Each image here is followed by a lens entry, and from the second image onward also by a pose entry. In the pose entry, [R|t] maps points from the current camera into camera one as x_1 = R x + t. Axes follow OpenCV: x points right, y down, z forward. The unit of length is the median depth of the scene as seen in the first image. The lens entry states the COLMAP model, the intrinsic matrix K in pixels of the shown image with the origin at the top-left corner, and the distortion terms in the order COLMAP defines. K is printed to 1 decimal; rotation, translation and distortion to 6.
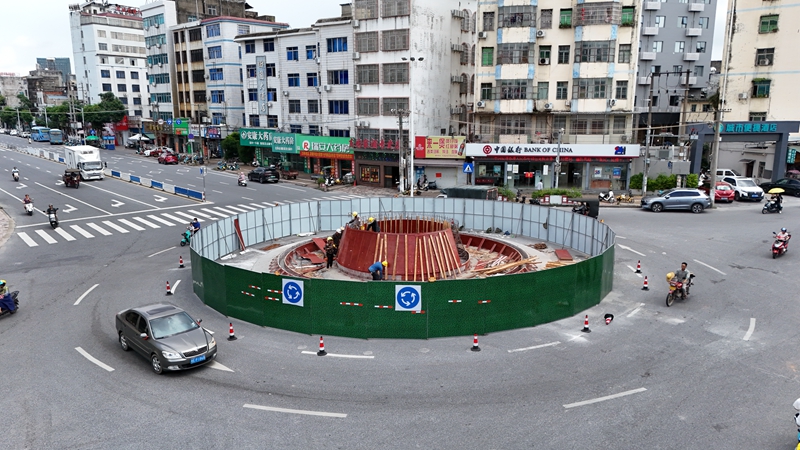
lens RADIAL K [[588.0, 0, 401.5], [0, 588.0, 227.0], [0, 0, 1]] dist [0.072759, -0.068602]
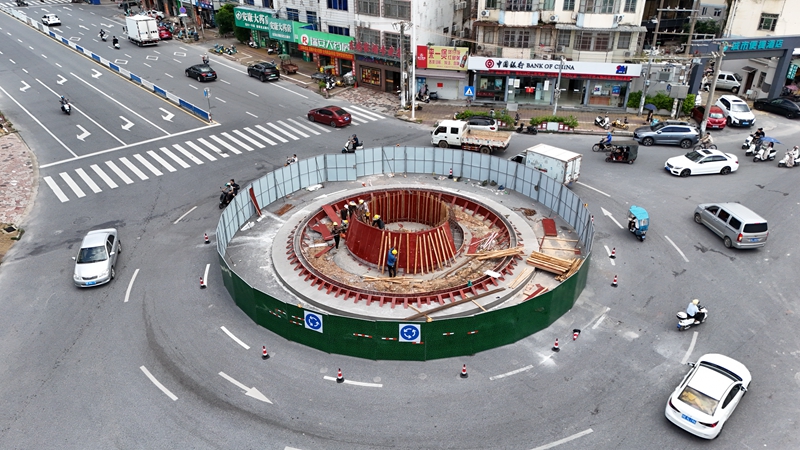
lens RADIAL K [[588.0, 0, 401.5], [0, 588.0, 227.0], [0, 0, 1]] dist [0.072759, -0.068602]
pose [[0.999999, 0.001216, -0.000036, -0.002139], [-0.001151, 0.955526, 0.294905, -0.164870], [0.000392, -0.294905, 0.955526, -0.034221]]
